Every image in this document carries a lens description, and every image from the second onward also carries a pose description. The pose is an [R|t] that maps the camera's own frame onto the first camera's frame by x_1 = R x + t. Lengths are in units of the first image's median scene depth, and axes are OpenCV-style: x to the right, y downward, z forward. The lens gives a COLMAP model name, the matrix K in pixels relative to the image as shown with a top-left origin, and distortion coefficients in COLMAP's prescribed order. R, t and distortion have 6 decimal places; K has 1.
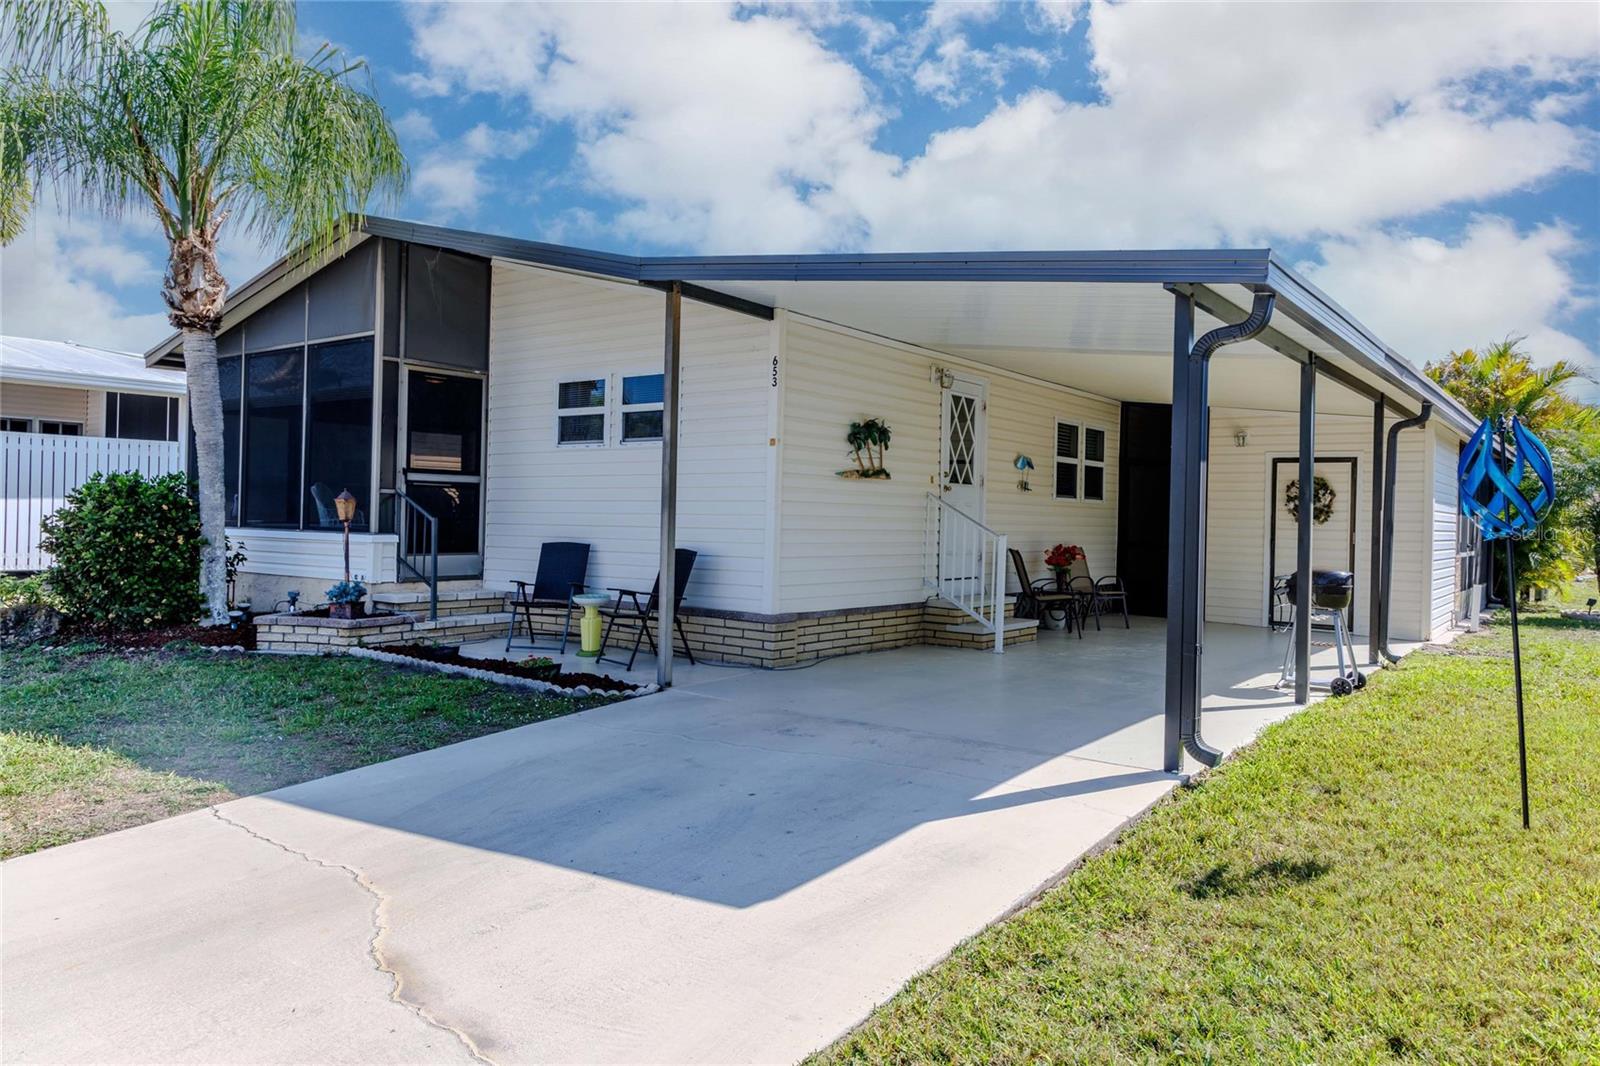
lens RADIAL K [[1077.2, 0, 833.4], [0, 1077.2, 514.6], [0, 0, 1]] dist [0.004975, -0.004070]
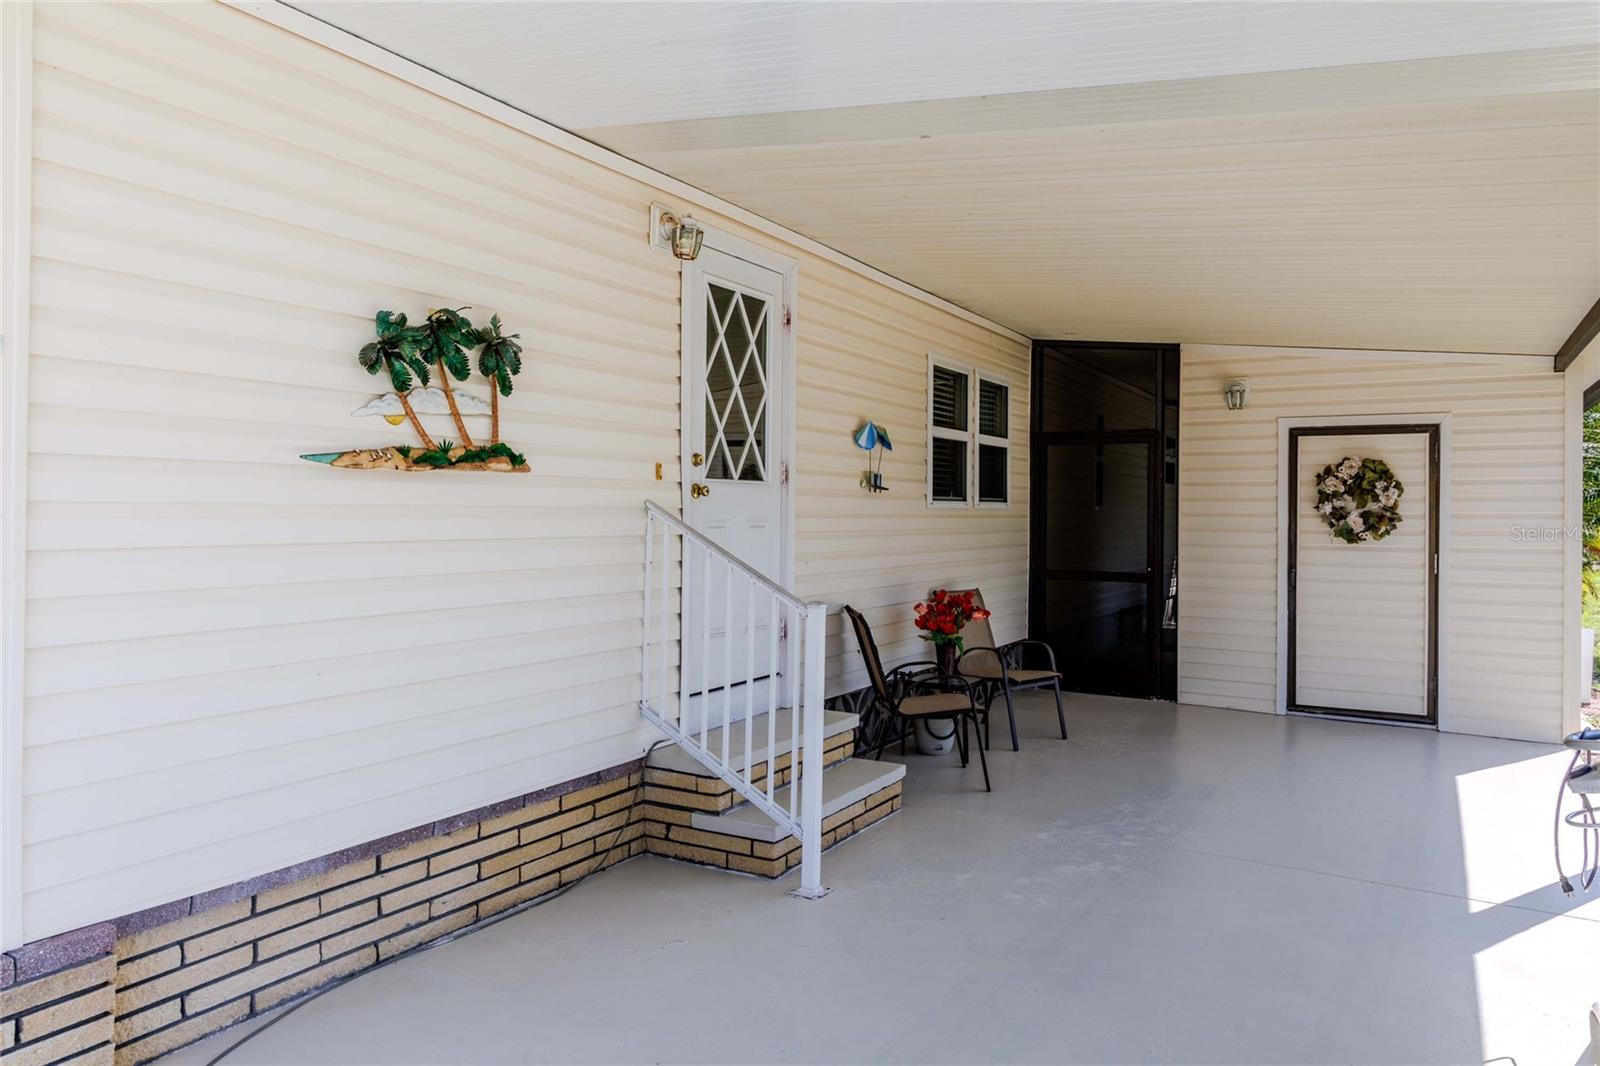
lens RADIAL K [[1077.2, 0, 813.5], [0, 1077.2, 515.4], [0, 0, 1]] dist [0.004975, -0.004070]
pose [[0.994044, -0.015629, 0.107852, 0.109390], [0.014687, 0.999847, 0.009528, -0.018586], [-0.107984, -0.007887, 0.994121, 0.578343]]
